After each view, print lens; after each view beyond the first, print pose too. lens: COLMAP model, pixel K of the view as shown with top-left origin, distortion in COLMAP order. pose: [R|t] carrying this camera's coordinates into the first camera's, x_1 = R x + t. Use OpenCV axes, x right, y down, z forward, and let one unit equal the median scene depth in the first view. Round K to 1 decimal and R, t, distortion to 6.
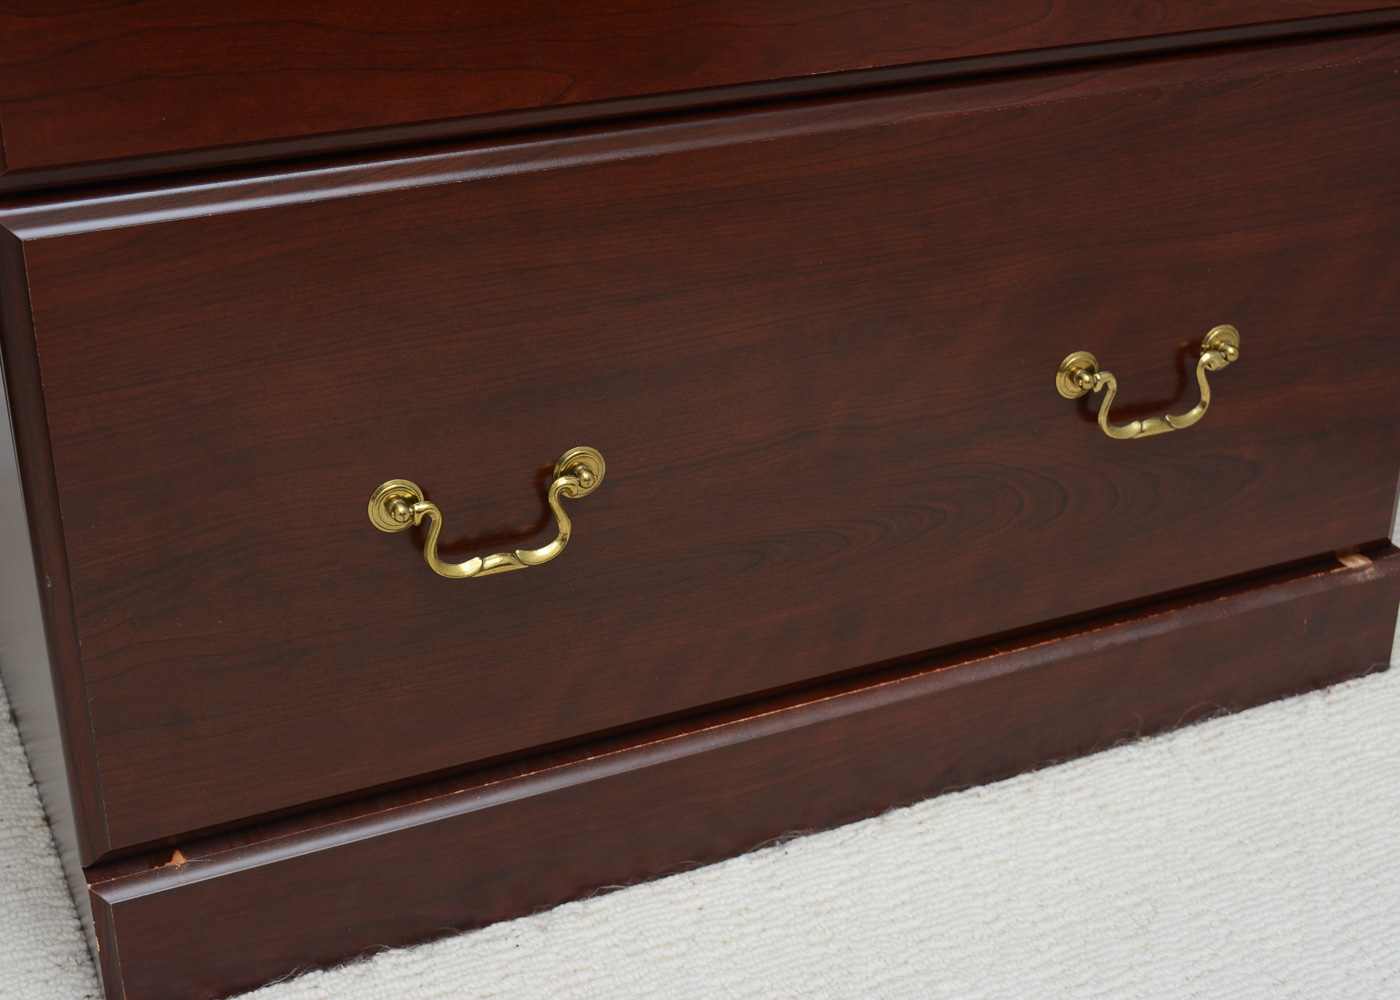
lens RADIAL K [[2100.8, 0, 700.0], [0, 2100.8, 500.0], [0, 0, 1]] dist [-0.018311, 0.025912]
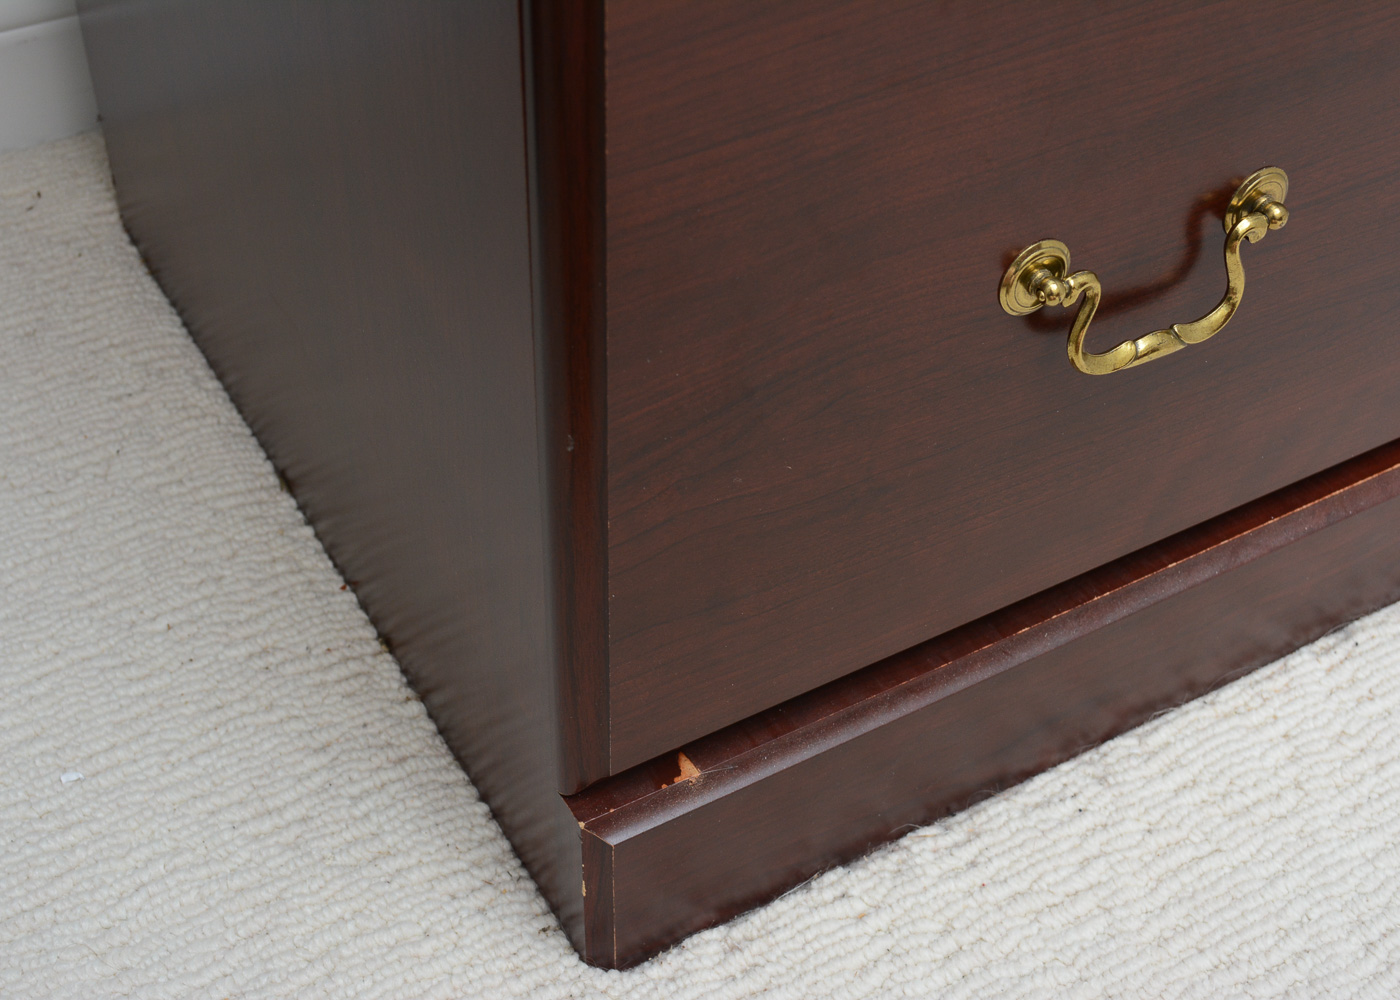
lens RADIAL K [[1920.9, 0, 700.0], [0, 1920.9, 500.0], [0, 0, 1]] dist [-0.048808, -0.056128]
pose [[0.995494, -0.046388, 0.082699, -0.275830], [0.022461, 0.962704, 0.269624, -0.086521], [-0.092122, -0.266551, 0.959408, 0.373859]]
